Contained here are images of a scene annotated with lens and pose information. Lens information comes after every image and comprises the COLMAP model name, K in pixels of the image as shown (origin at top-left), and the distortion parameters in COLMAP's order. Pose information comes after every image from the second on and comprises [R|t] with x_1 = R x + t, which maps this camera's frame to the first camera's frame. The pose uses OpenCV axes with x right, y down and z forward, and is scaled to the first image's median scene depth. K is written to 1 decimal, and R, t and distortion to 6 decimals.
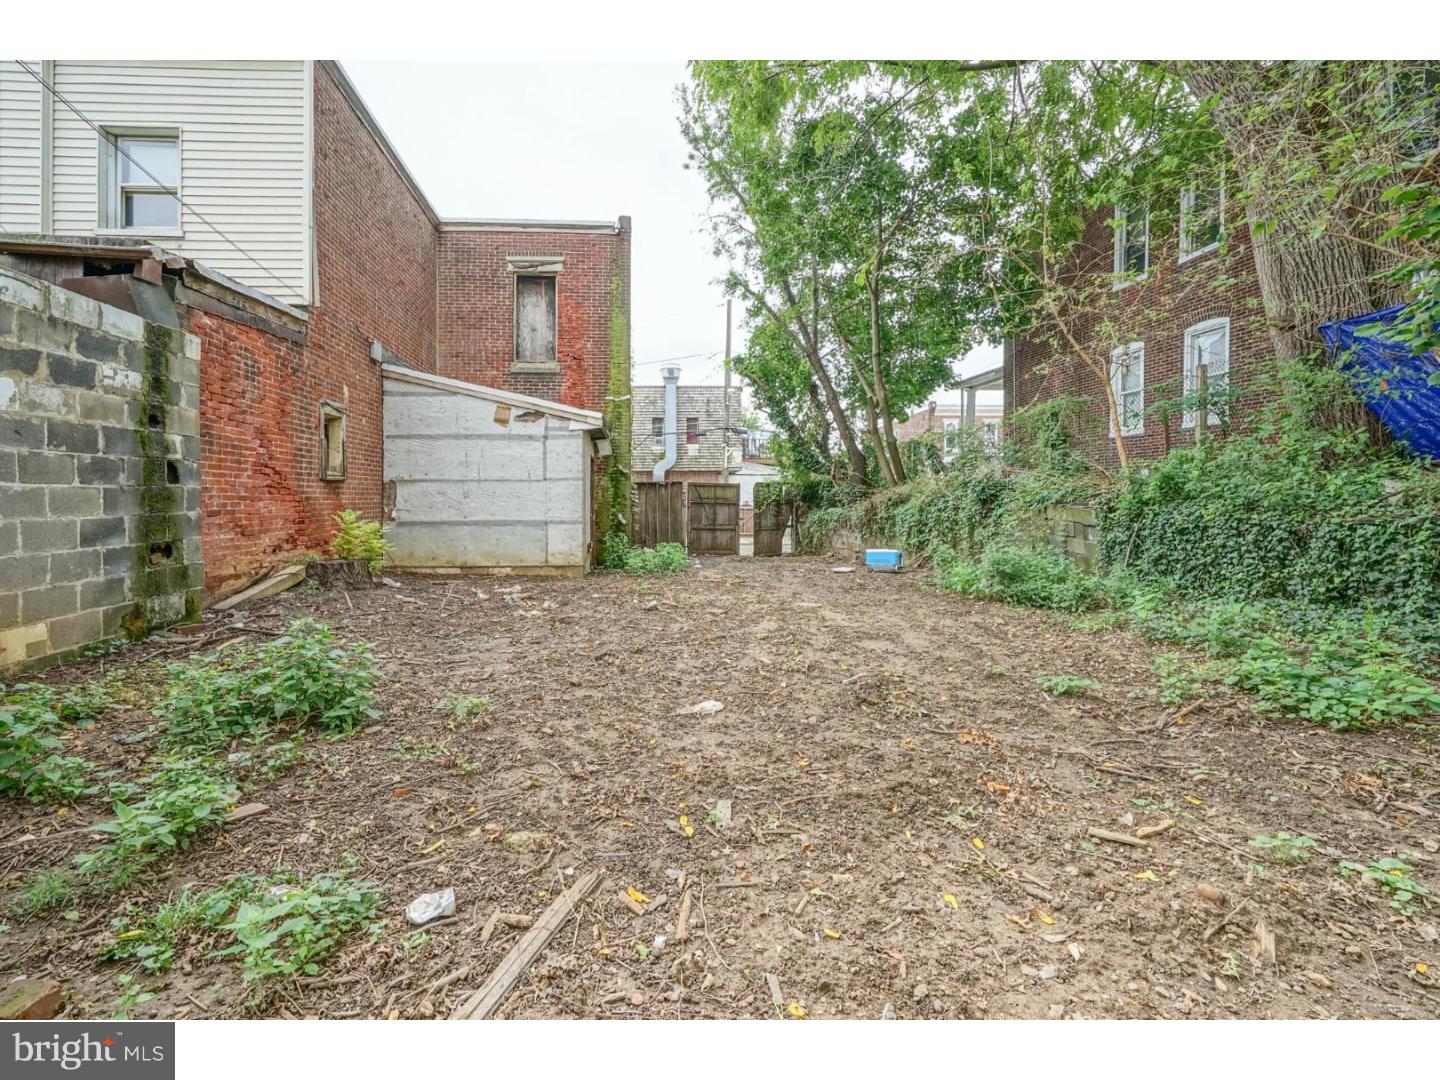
lens RADIAL K [[689.1, 0, 683.3], [0, 689.1, 523.8], [0, 0, 1]] dist [-0.001850, 0.000073]
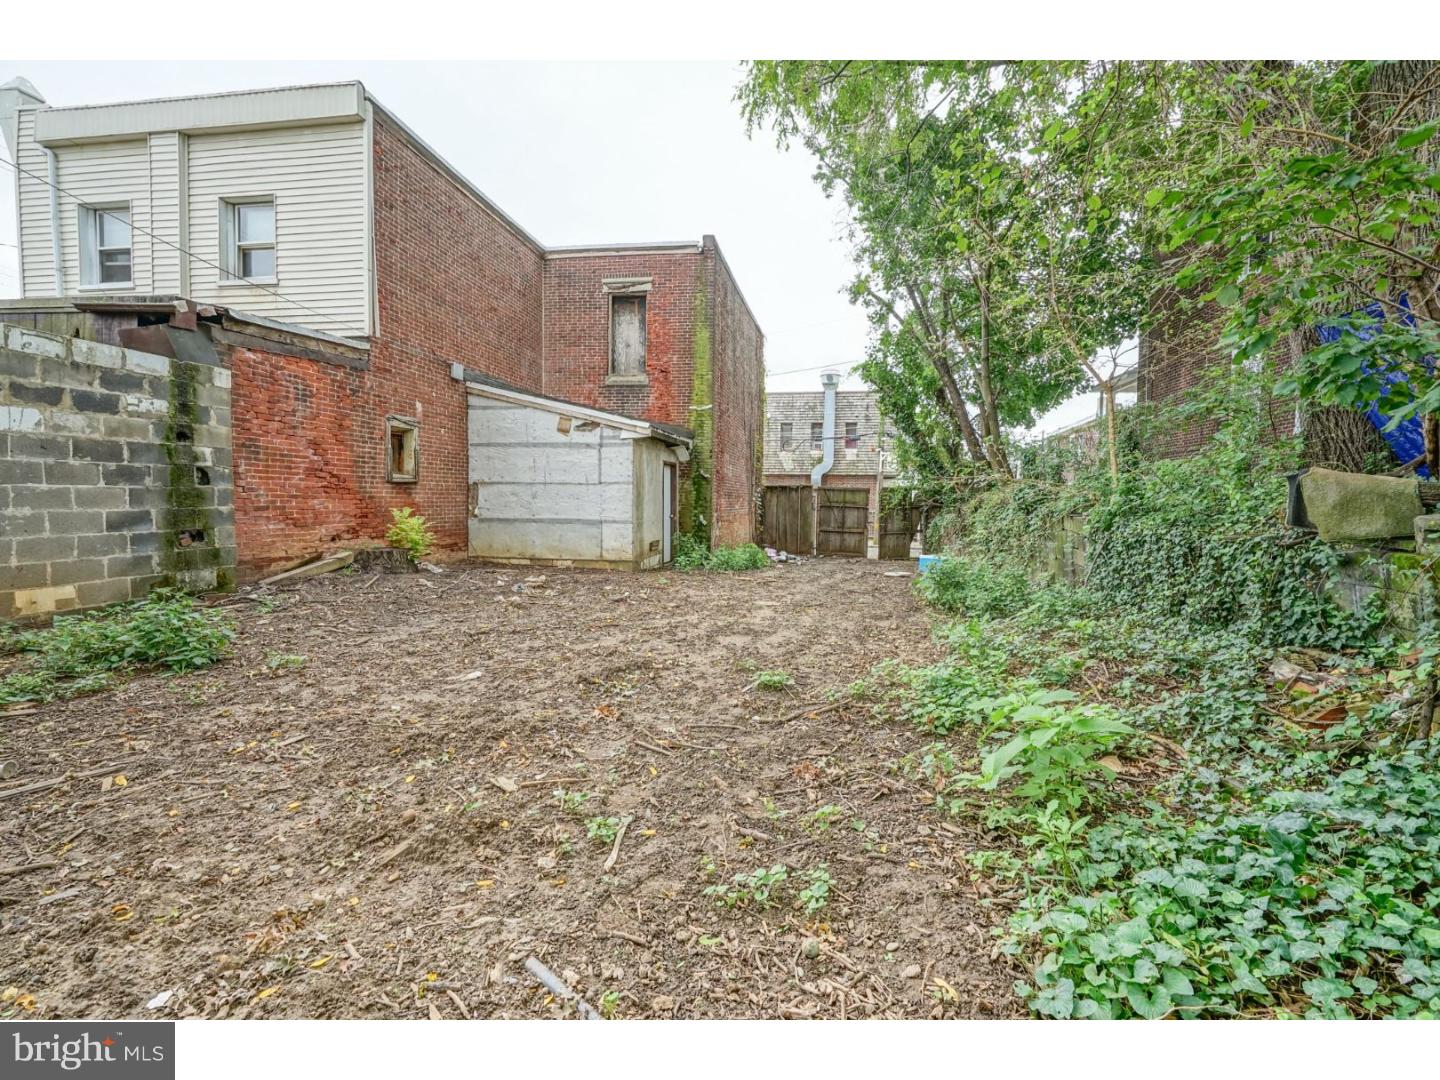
lens RADIAL K [[665.6, 0, 758.5], [0, 665.6, 554.4], [0, 0, 1]] dist [-0.004678, -0.000270]
pose [[0.979917, 0.031980, -0.196825, 0.281277], [-0.023218, 0.998641, 0.046666, -0.005275], [0.198050, -0.041158, 0.979327, -0.012979]]
